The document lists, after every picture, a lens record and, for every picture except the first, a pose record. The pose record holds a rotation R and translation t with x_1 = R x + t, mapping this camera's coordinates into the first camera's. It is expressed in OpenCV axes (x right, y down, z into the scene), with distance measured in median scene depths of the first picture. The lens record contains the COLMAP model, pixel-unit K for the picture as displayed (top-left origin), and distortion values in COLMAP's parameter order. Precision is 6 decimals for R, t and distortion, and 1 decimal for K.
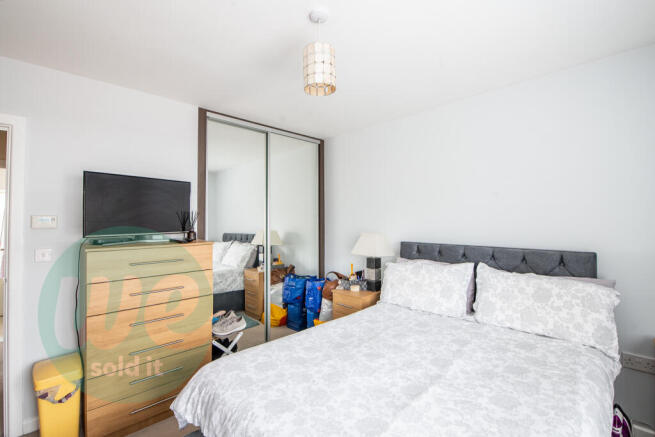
lens RADIAL K [[293.6, 0, 326.2], [0, 293.6, 216.7], [0, 0, 1]] dist [-0.004220, -0.000197]
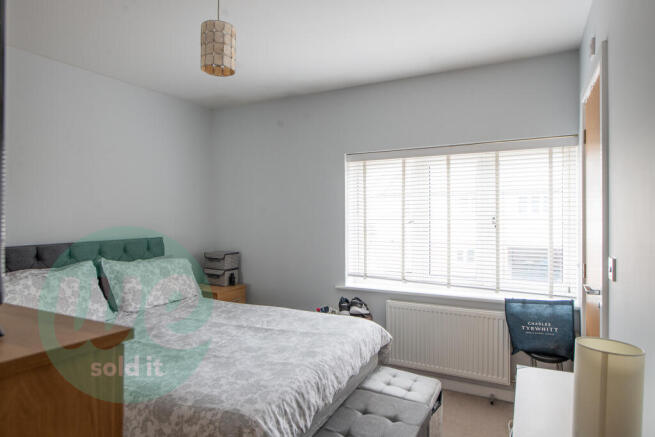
lens RADIAL K [[399.4, 0, 326.2], [0, 399.4, 218.7], [0, 0, 1]] dist [0.000022, 0.000002]
pose [[-0.332448, -0.002056, 0.943119, -1.255136], [-0.001608, 0.999997, 0.001613, 0.037165], [-0.943120, -0.000980, -0.332450, 1.034790]]
